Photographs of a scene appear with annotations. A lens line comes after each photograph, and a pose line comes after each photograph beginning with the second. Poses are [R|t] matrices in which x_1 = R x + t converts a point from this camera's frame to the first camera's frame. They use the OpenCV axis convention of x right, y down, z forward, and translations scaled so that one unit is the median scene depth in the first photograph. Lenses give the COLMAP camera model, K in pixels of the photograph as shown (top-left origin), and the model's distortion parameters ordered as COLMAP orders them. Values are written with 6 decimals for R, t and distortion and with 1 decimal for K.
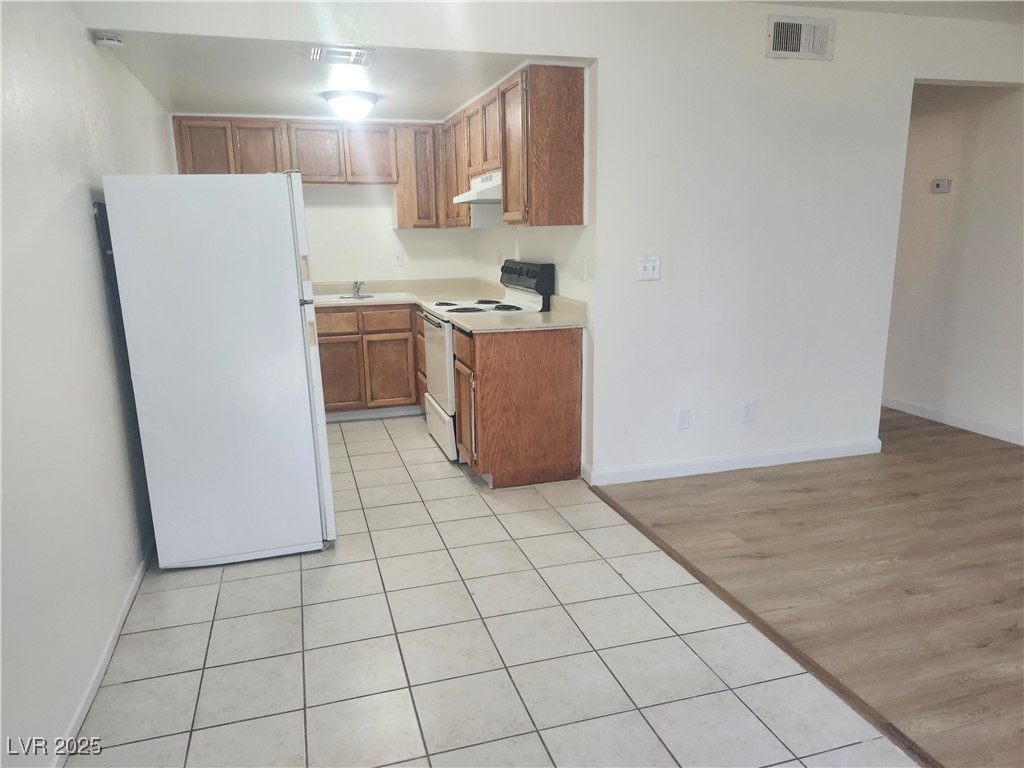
lens RADIAL K [[712.0, 0, 511.2], [0, 712.0, 391.1], [0, 0, 1]] dist [0.075538, -0.081980]
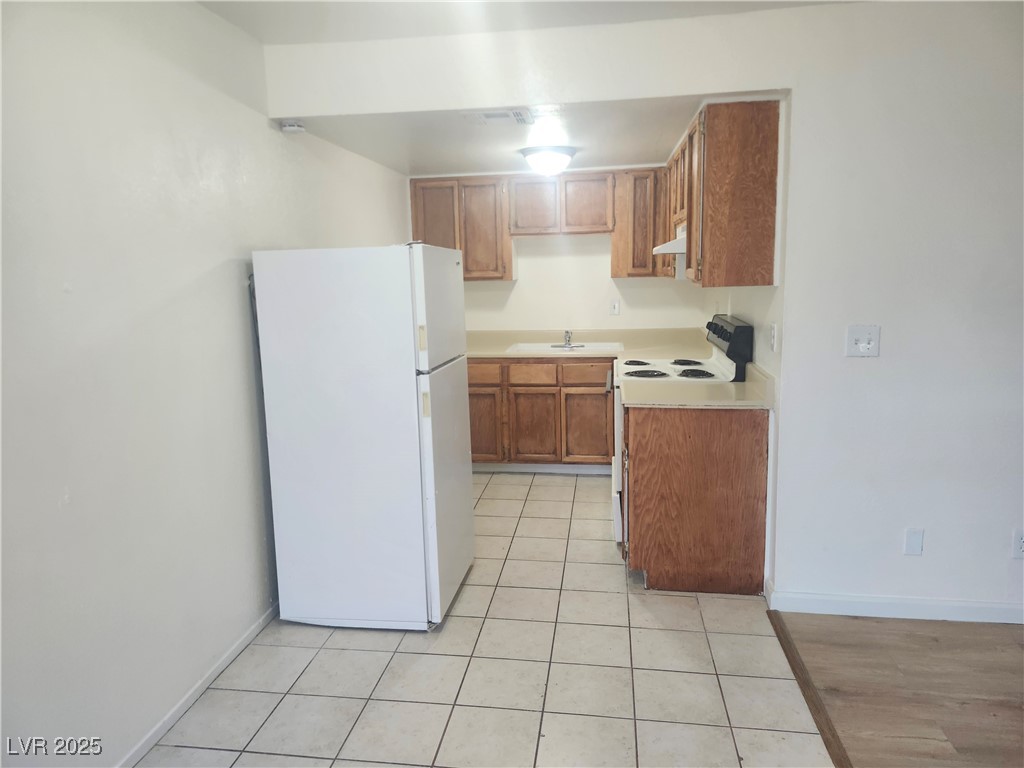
lens RADIAL K [[705.3, 0, 502.6], [0, 705.3, 366.4], [0, 0, 1]] dist [0.072222, -0.080888]
pose [[0.902690, 0.057307, -0.426459, 0.173969], [-0.085882, 0.995145, -0.048062, -0.074875], [0.421634, 0.080010, 0.903229, 0.142959]]
